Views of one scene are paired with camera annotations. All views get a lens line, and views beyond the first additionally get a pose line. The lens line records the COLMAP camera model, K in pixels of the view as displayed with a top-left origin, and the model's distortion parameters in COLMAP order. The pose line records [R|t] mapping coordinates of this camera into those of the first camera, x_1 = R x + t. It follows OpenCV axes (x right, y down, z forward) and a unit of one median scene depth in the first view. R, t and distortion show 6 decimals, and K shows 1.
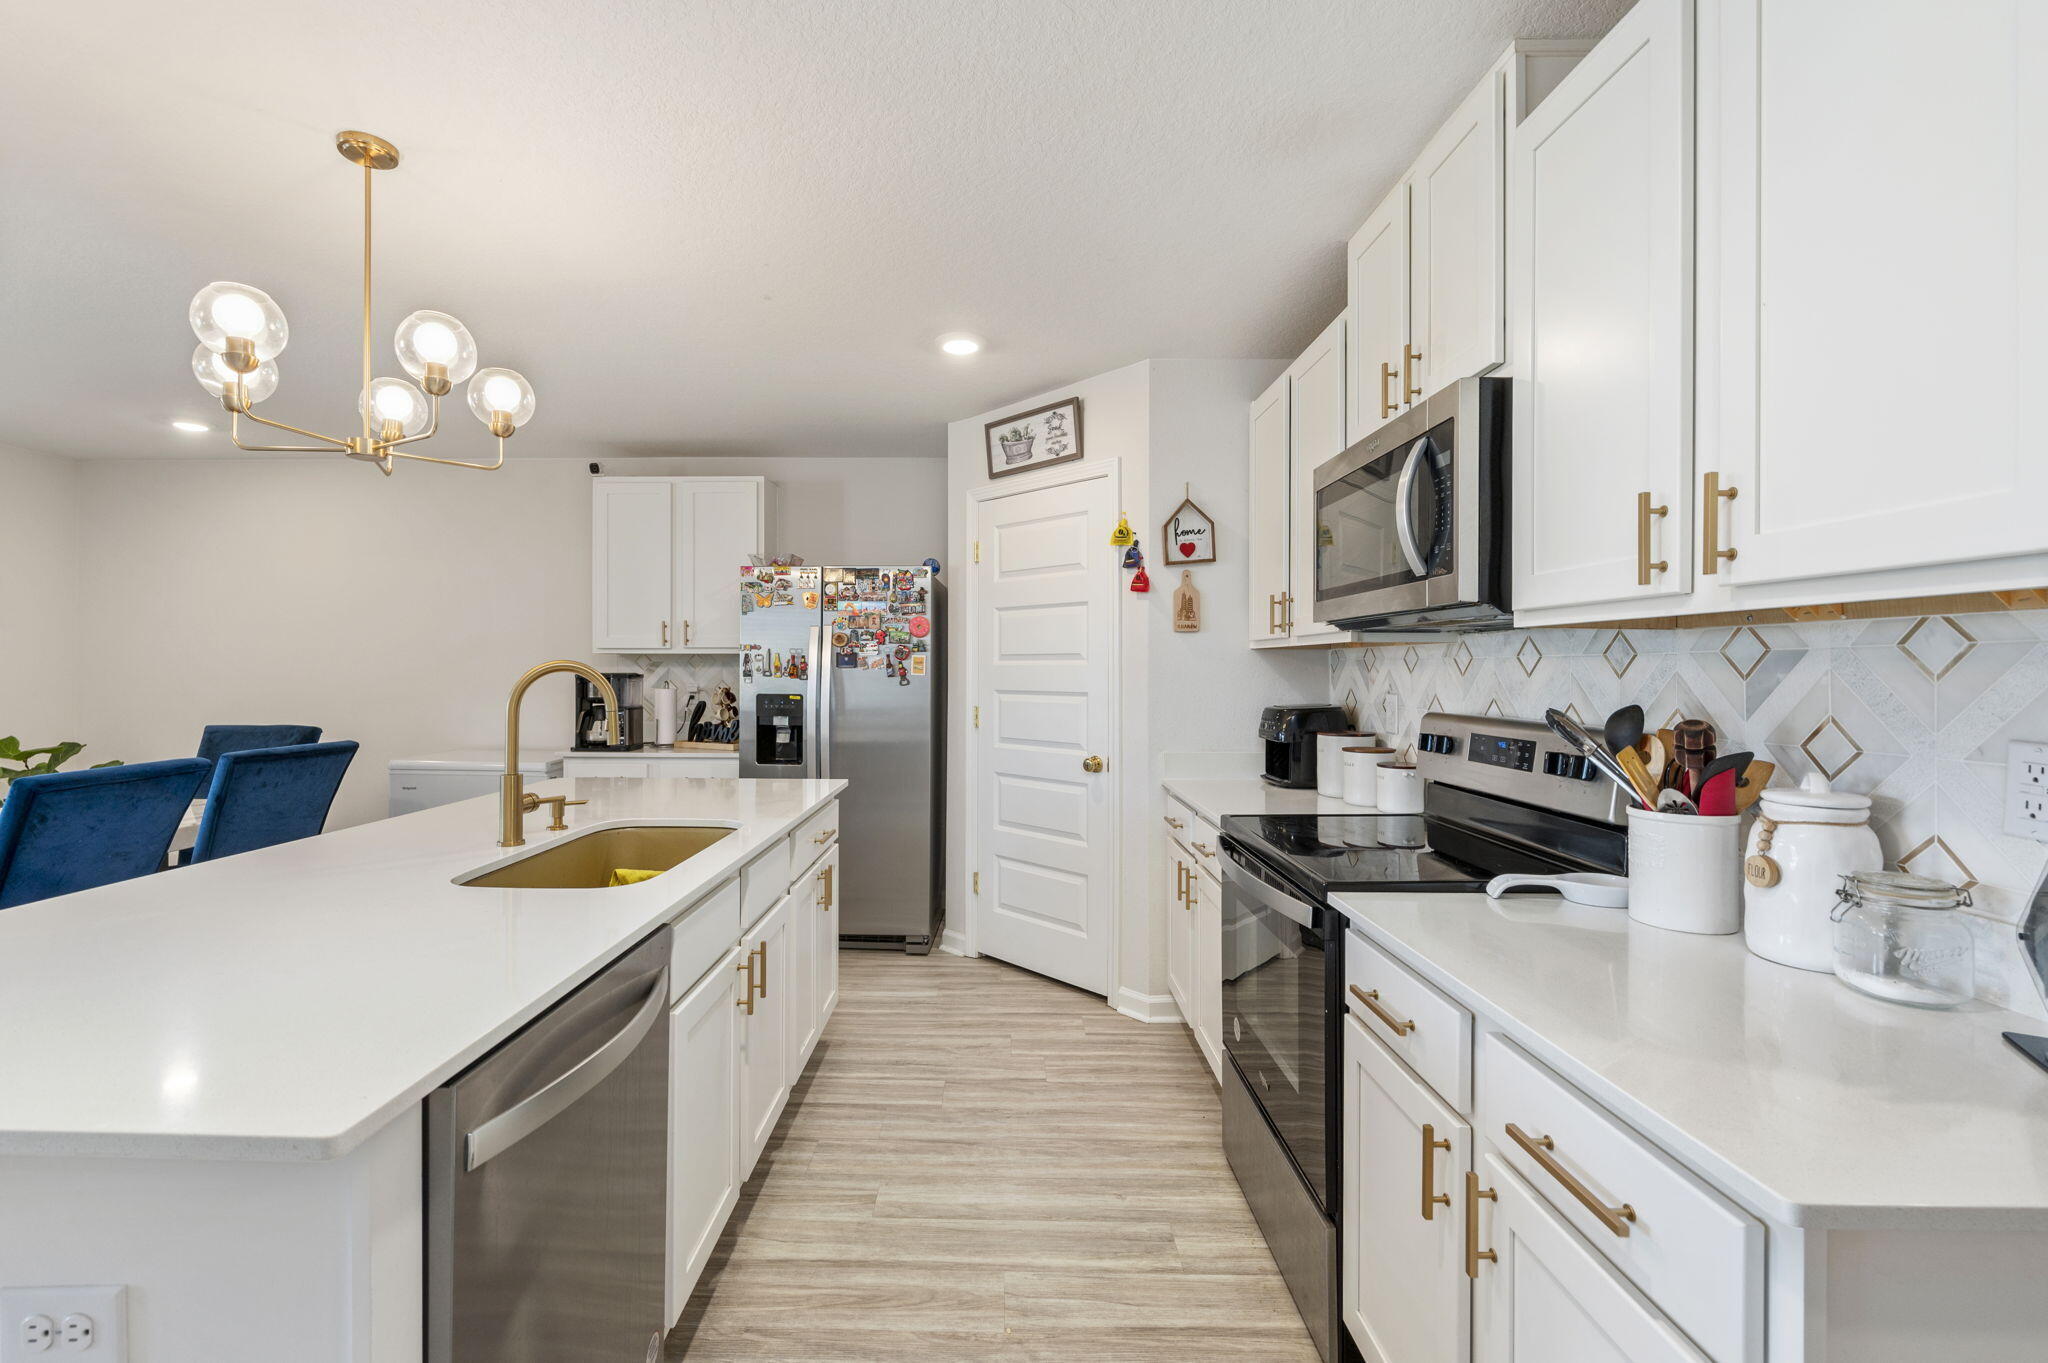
lens RADIAL K [[868.3, 0, 1007.4], [0, 868.3, 670.6], [0, 0, 1]] dist [0.001500, -0.001789]
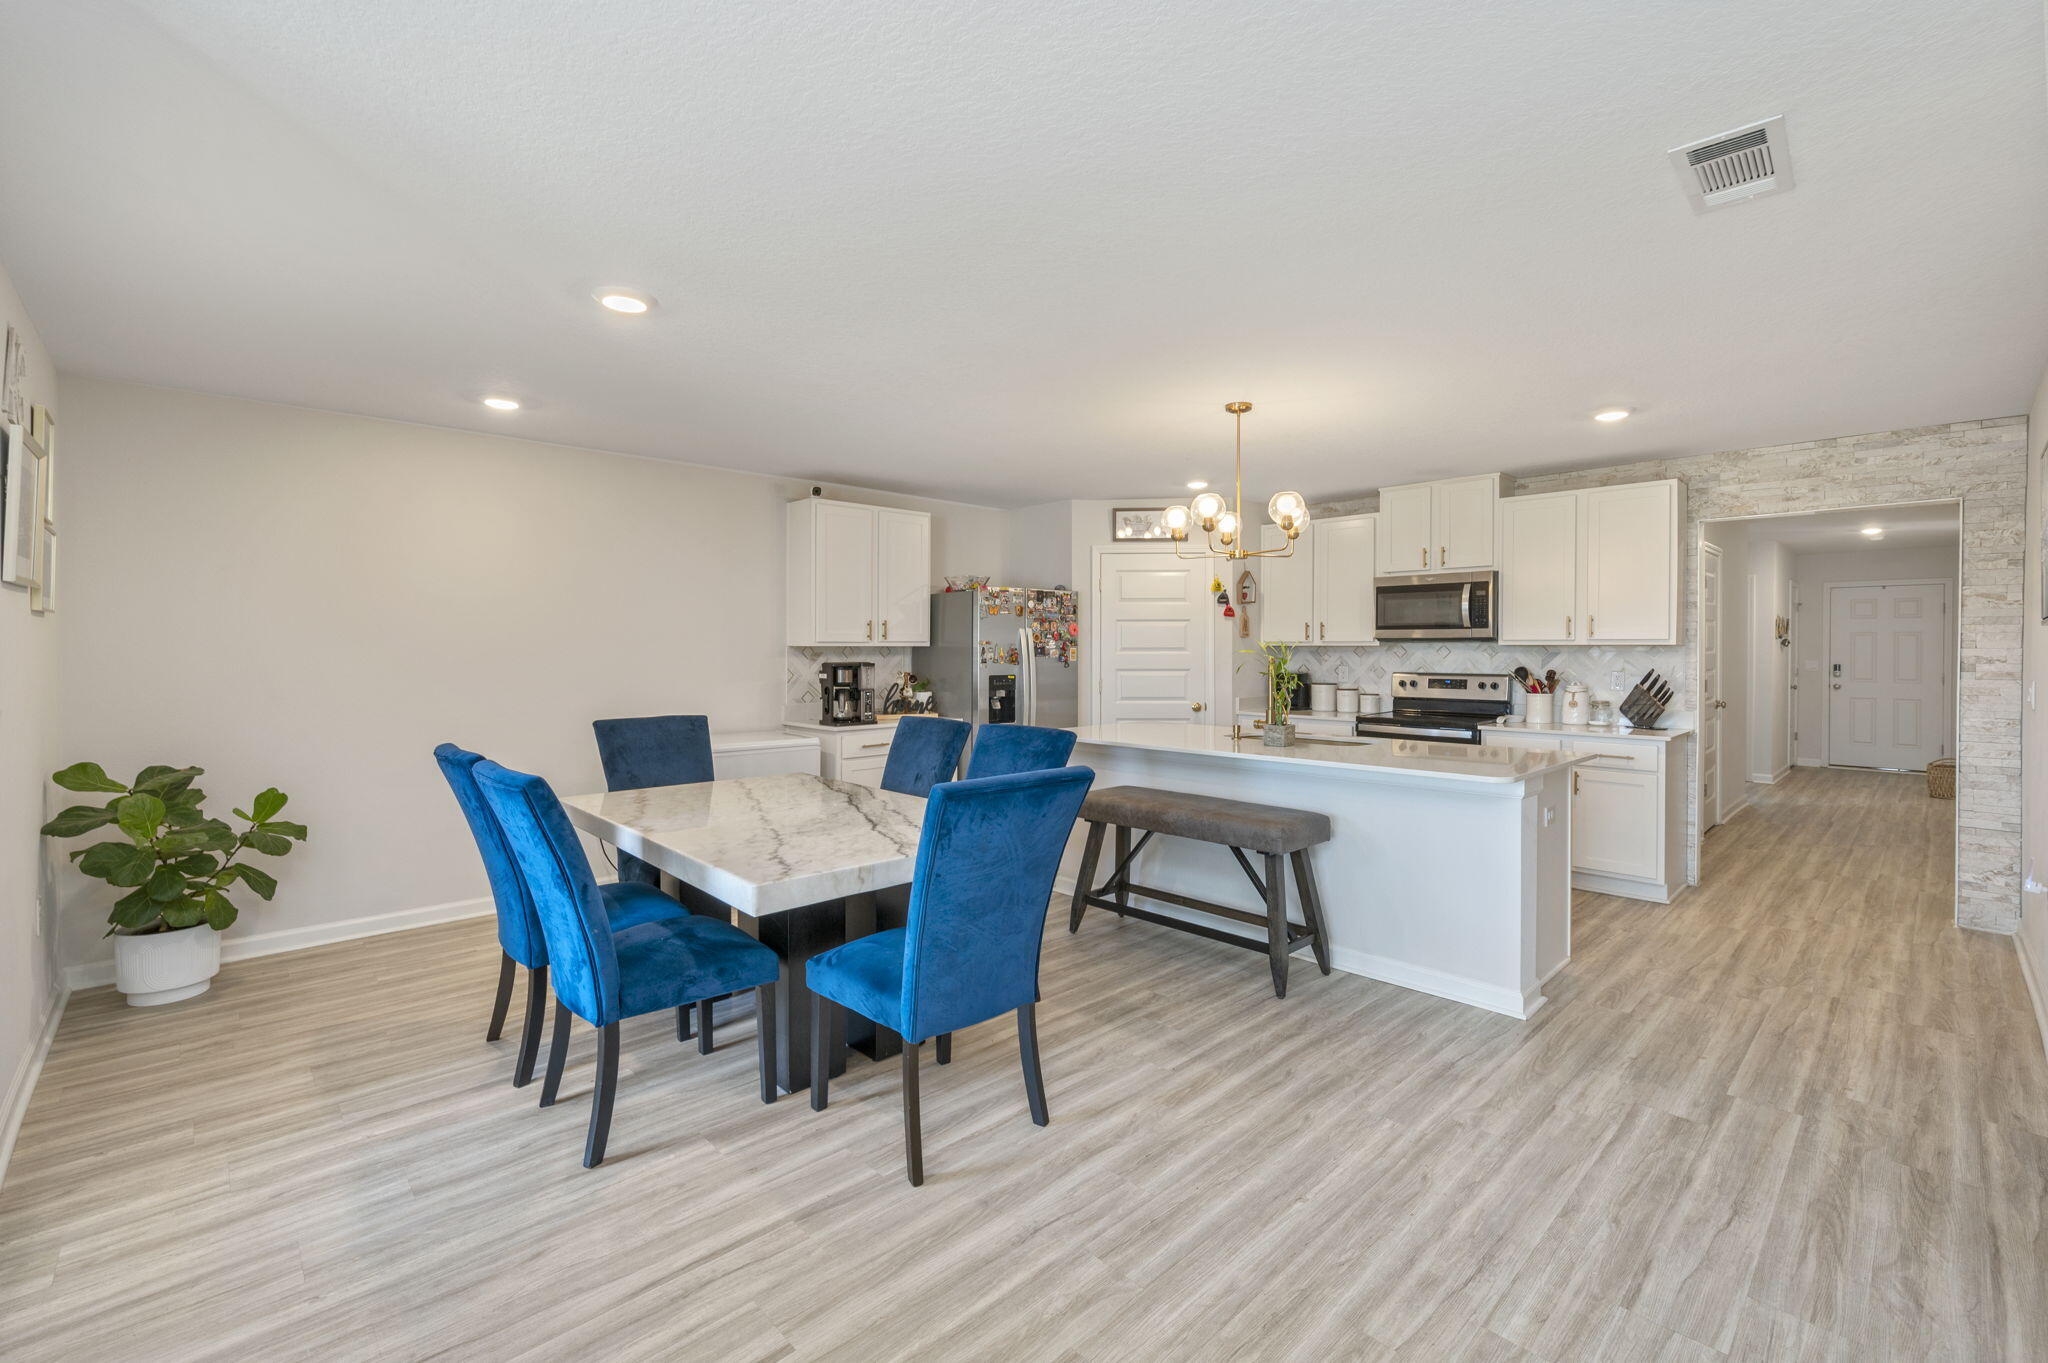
lens RADIAL K [[868.3, 0, 1020.5], [0, 868.3, 654.7], [0, 0, 1]] dist [0.001500, -0.001789]
pose [[0.715783, -0.009675, 0.698256, -1.517157], [0.004659, 0.999948, 0.009079, -0.024434], [-0.698308, -0.003246, 0.715790, -0.069172]]
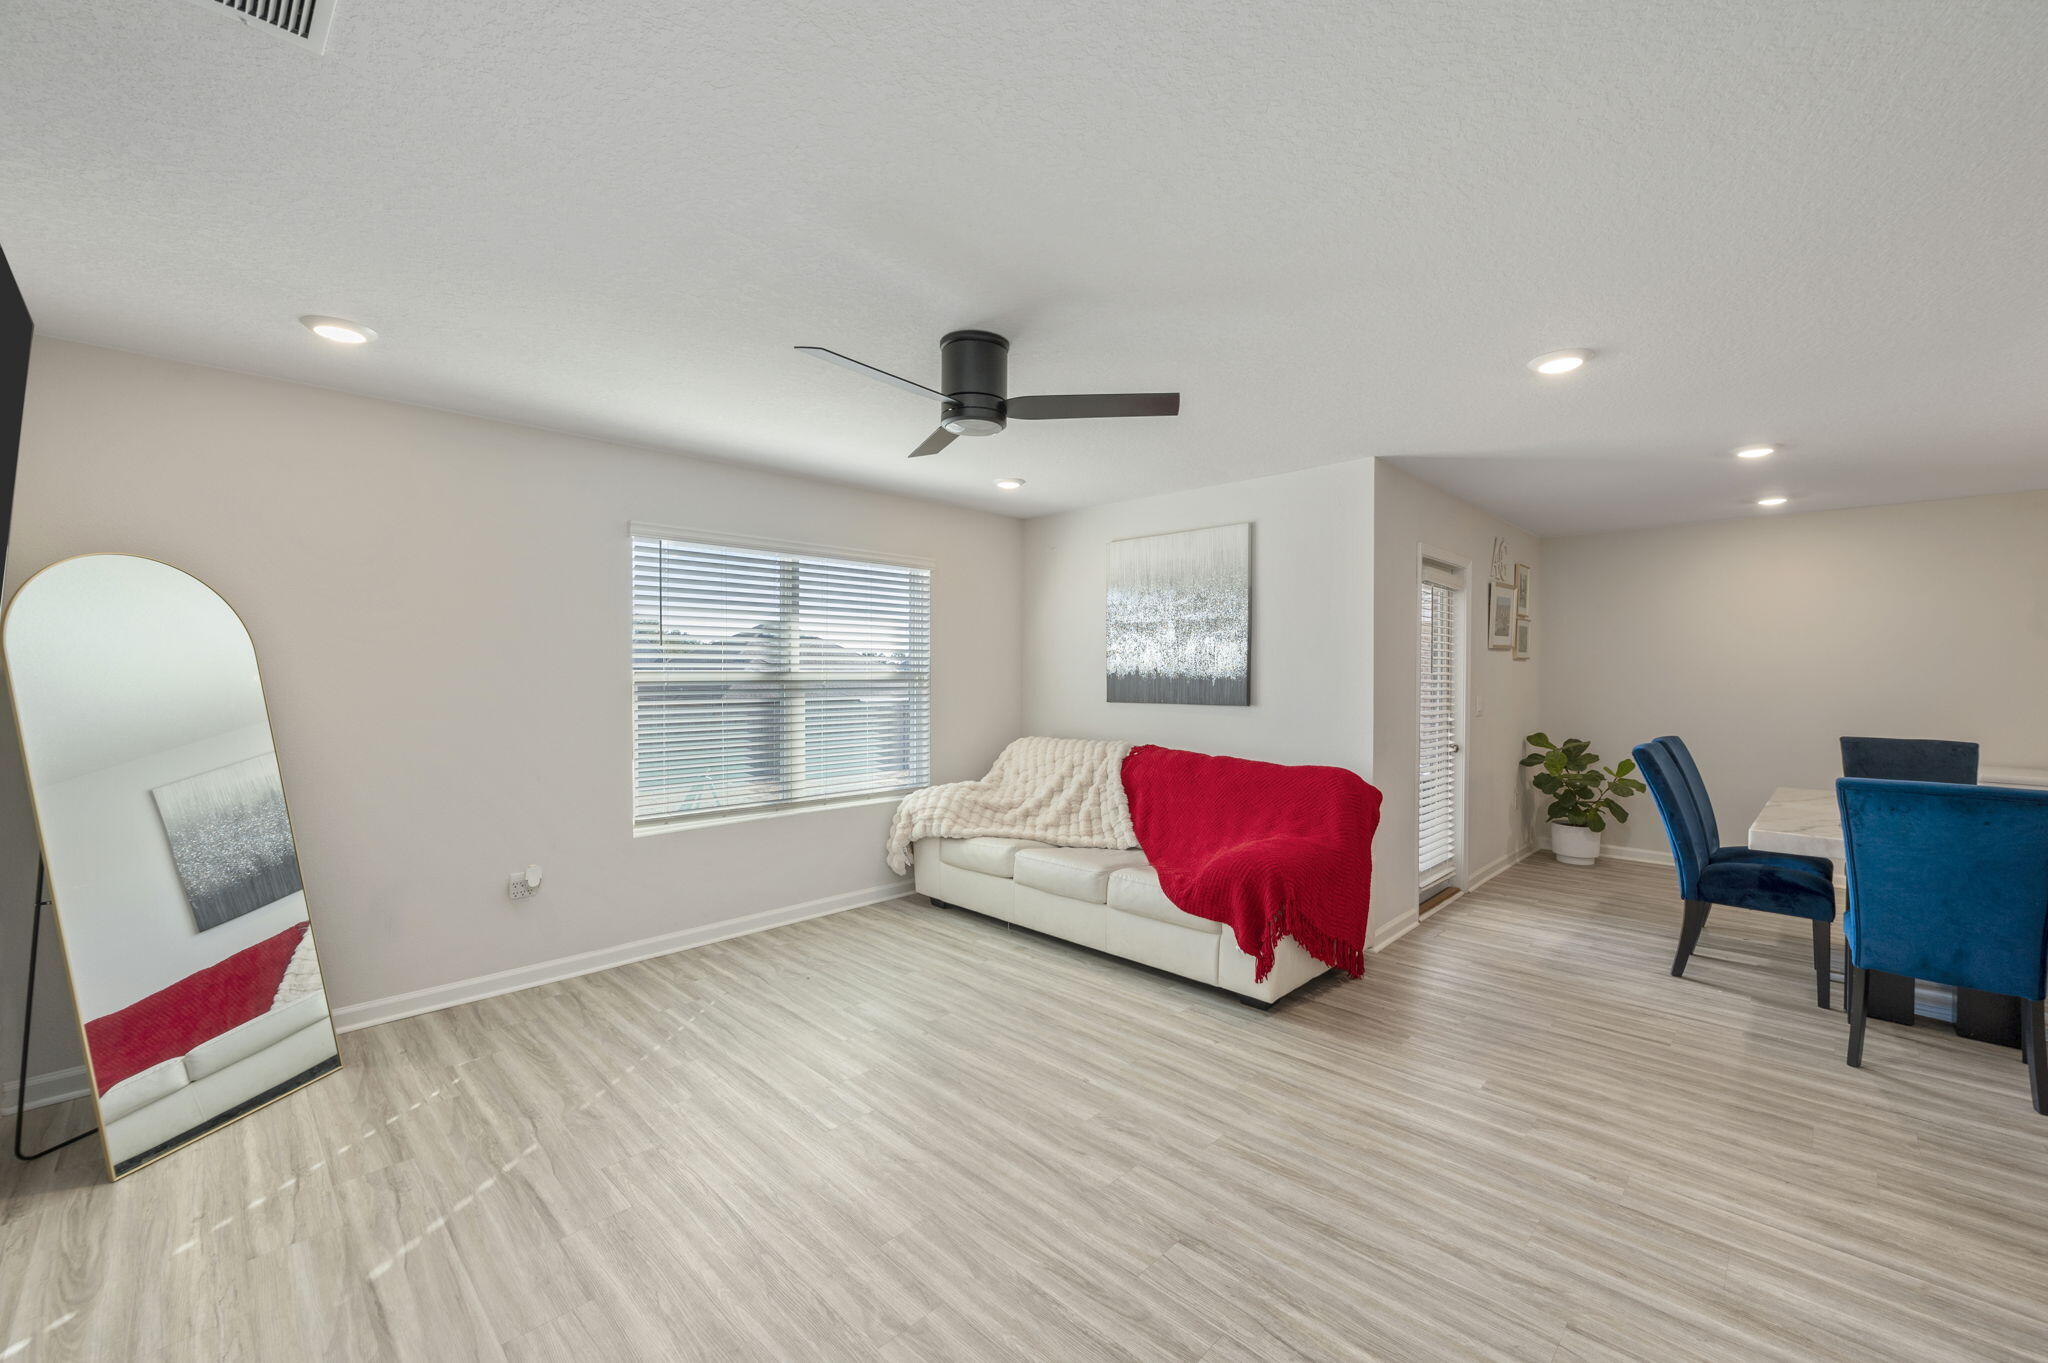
lens RADIAL K [[823.7, 0, 1032.8], [0, 823.7, 679.6], [0, 0, 1]] dist [-0.000170, 0.000490]
pose [[0.724902, 0.004407, -0.688838, -1.141841], [-0.001146, 0.999986, 0.005191, -0.029668], [0.688851, -0.002974, 0.724897, -0.783388]]
